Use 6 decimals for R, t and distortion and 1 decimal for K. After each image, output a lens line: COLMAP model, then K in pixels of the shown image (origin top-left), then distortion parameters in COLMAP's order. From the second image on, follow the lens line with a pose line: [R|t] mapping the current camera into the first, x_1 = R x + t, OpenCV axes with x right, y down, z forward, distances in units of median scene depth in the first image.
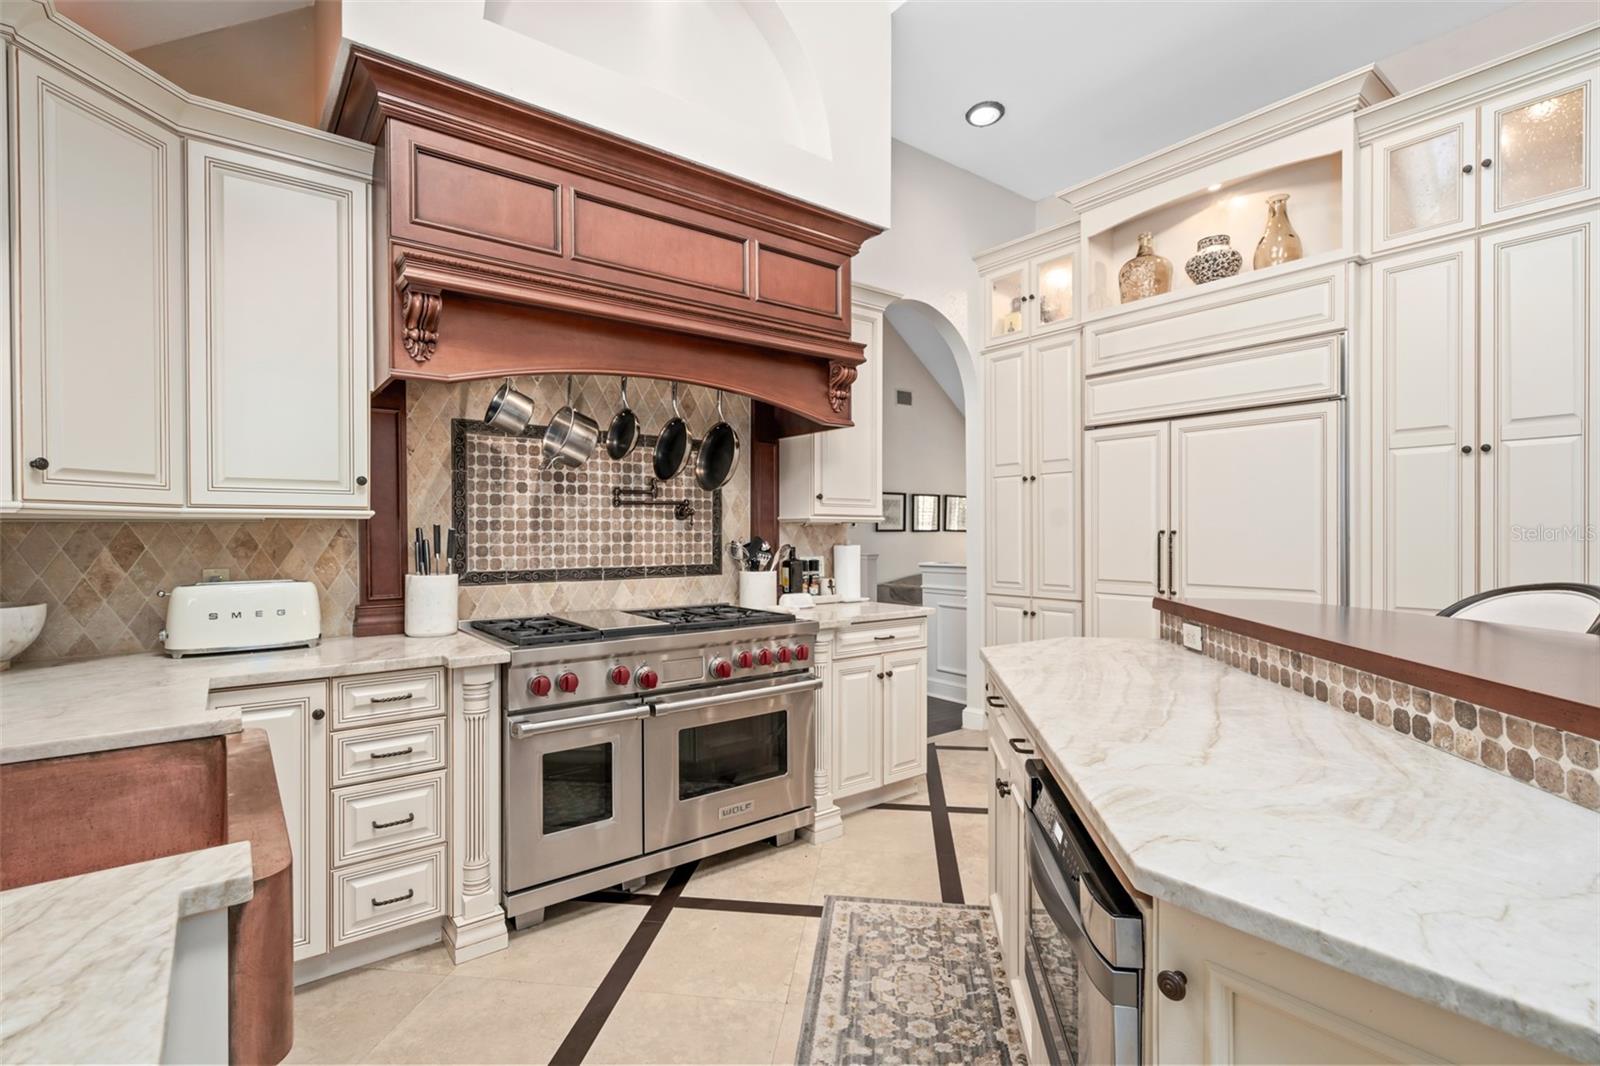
lens RADIAL K [[721.8, 0, 802.6], [0, 721.8, 540.2], [0, 0, 1]] dist [-0.001503, 0.000230]
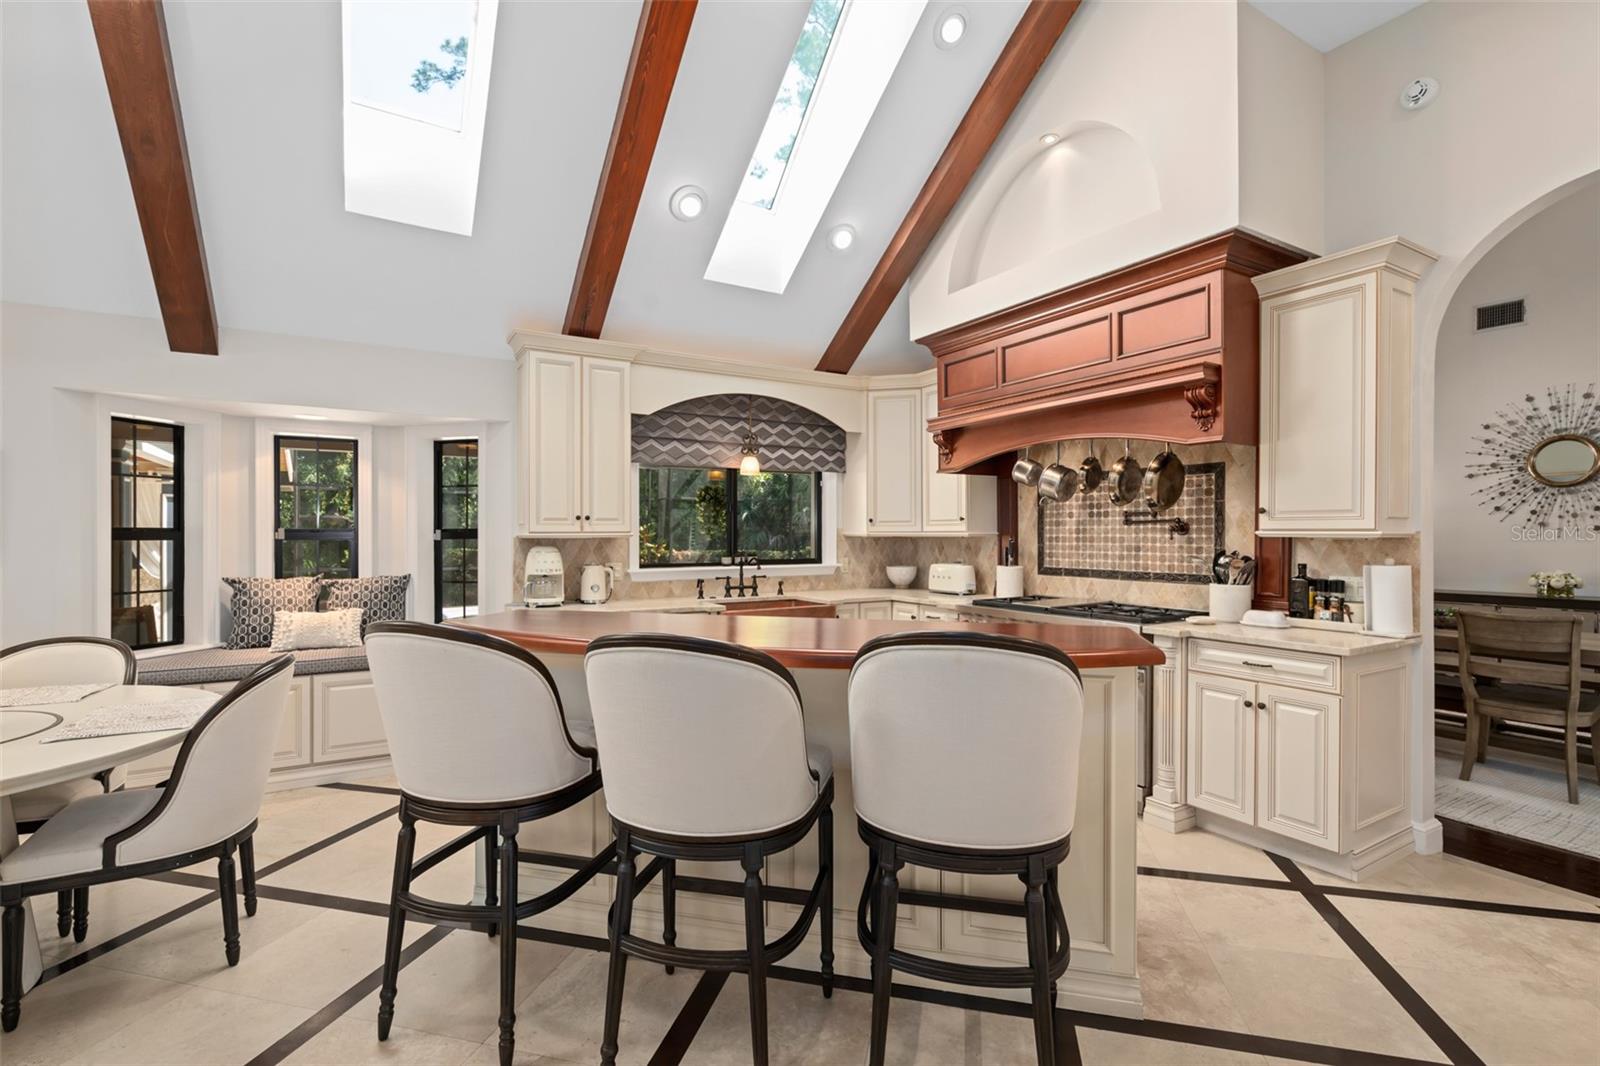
lens RADIAL K [[721.8, 0, 810.1], [0, 721.8, 538.9], [0, 0, 1]] dist [-0.001503, 0.000230]
pose [[-0.087849, 0.008071, -0.996101, 1.115465], [-0.012761, 0.999876, 0.009227, -0.026582], [0.996052, 0.013522, -0.087735, 0.532202]]
